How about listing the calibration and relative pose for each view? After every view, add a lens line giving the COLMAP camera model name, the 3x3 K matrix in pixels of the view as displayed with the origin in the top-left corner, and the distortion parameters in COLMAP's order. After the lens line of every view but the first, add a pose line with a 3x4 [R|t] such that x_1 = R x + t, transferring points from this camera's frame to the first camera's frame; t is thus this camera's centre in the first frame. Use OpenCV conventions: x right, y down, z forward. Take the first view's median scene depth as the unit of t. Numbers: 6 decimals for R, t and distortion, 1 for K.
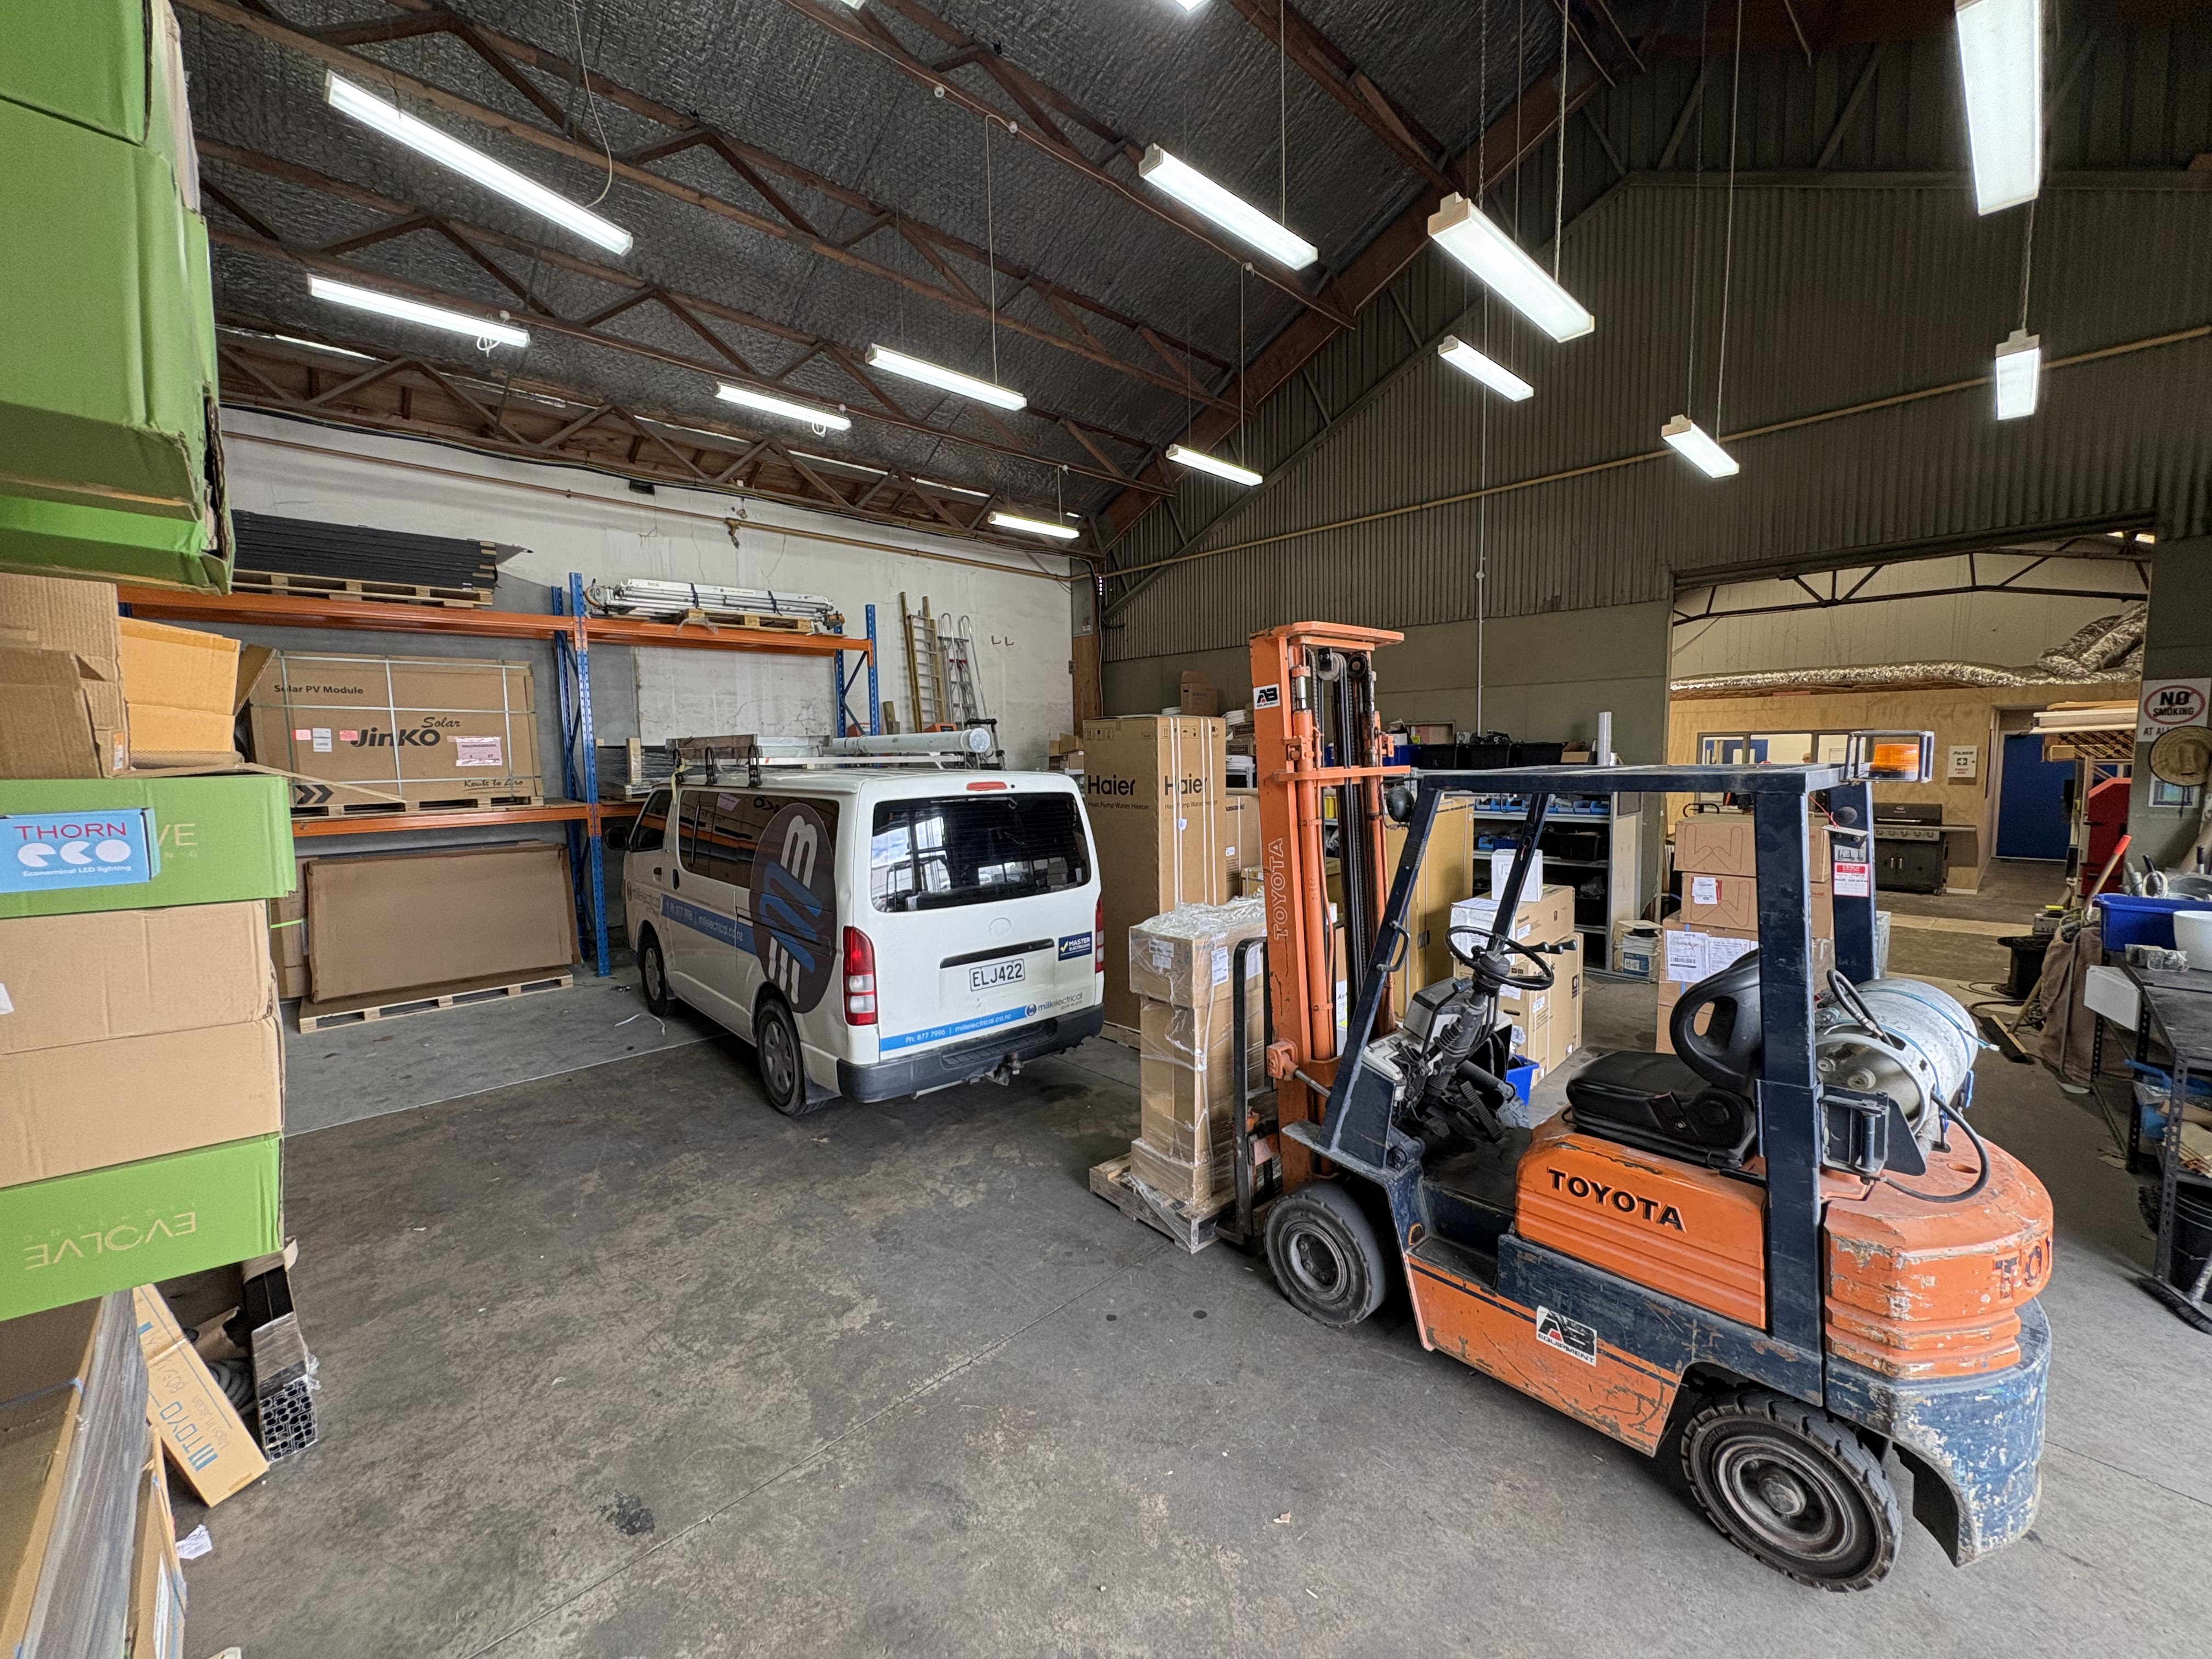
lens RADIAL K [[884.3, 0, 1112.7], [0, 884.3, 829.6], [0, 0, 1]] dist [0.003129, -0.000056]
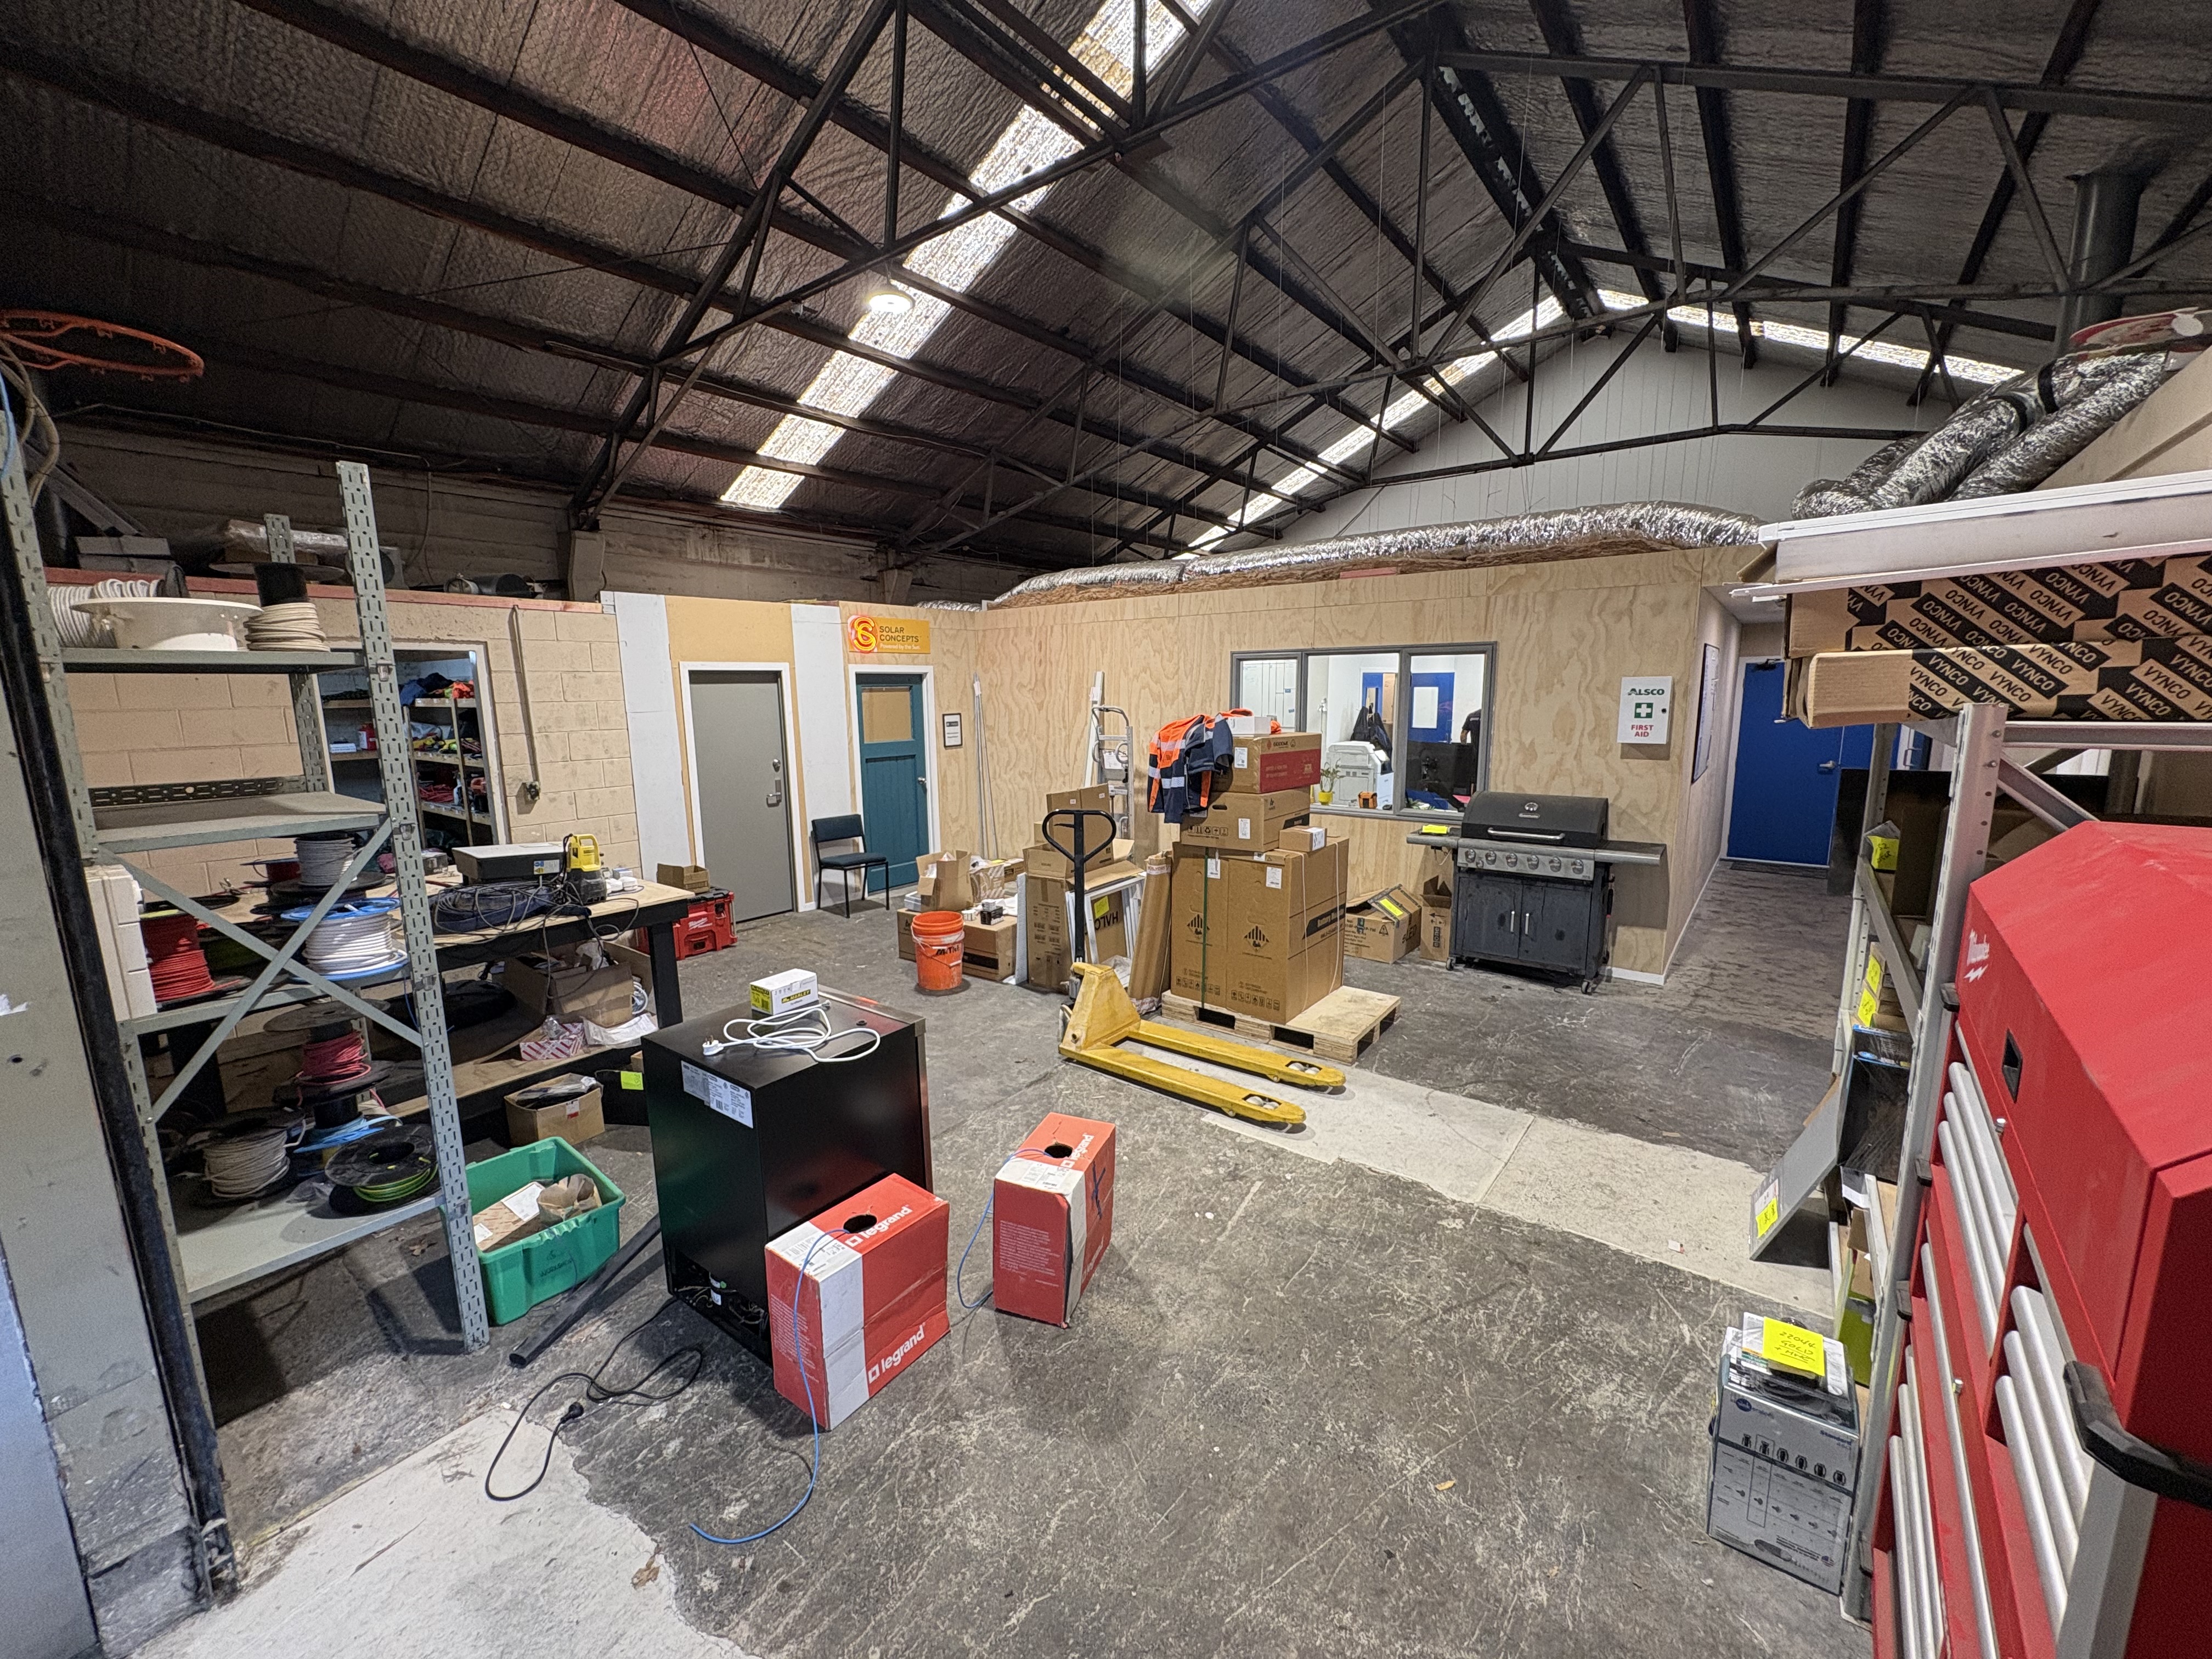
lens RADIAL K [[884.3, 0, 1102.1], [0, 884.3, 829.6], [0, 0, 1]] dist [0.003129, -0.000056]
pose [[0.989803, -0.017503, 0.141364, 0.598548], [0.007904, 0.997642, 0.068178, -0.047399], [-0.142224, -0.066366, 0.987607, 0.566317]]
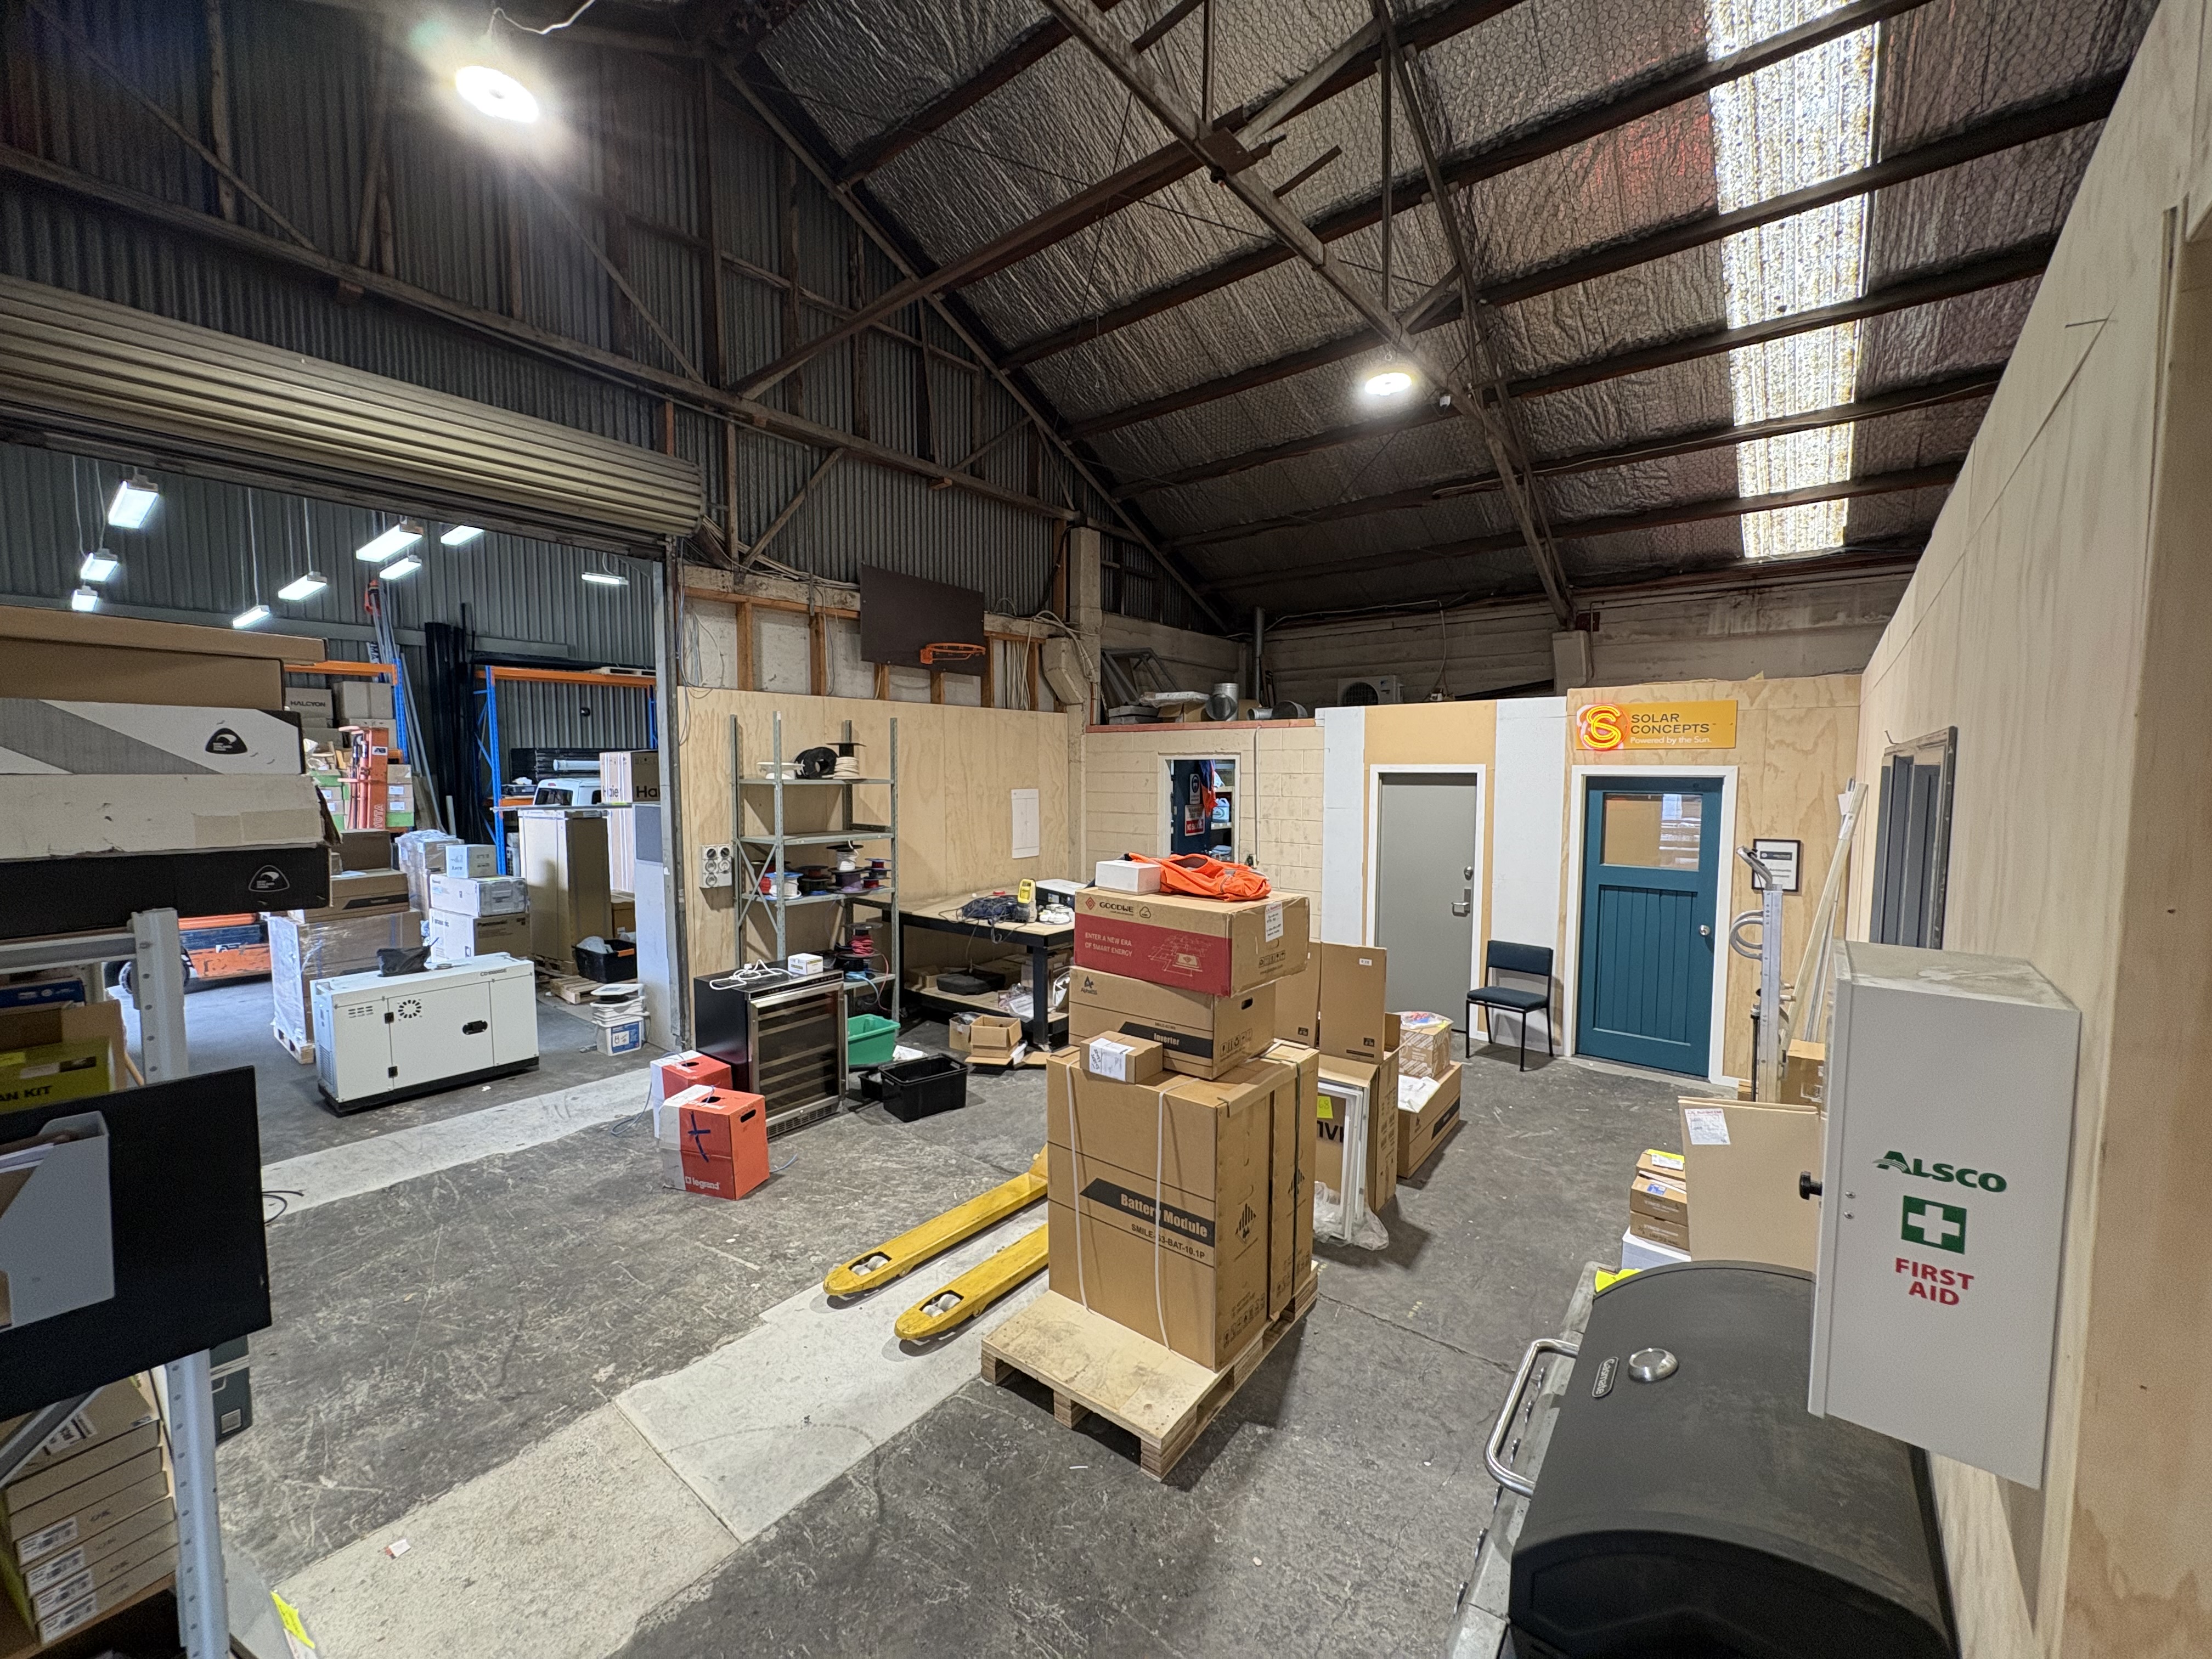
lens RADIAL K [[884.3, 0, 1104.5], [0, 884.3, 828.5], [0, 0, 1]] dist [0.003129, -0.000056]
pose [[0.124722, 0.087634, -0.988314, 1.219271], [-0.094579, 0.992606, 0.076079, -0.132345], [0.987674, 0.083985, 0.132088, 1.087993]]
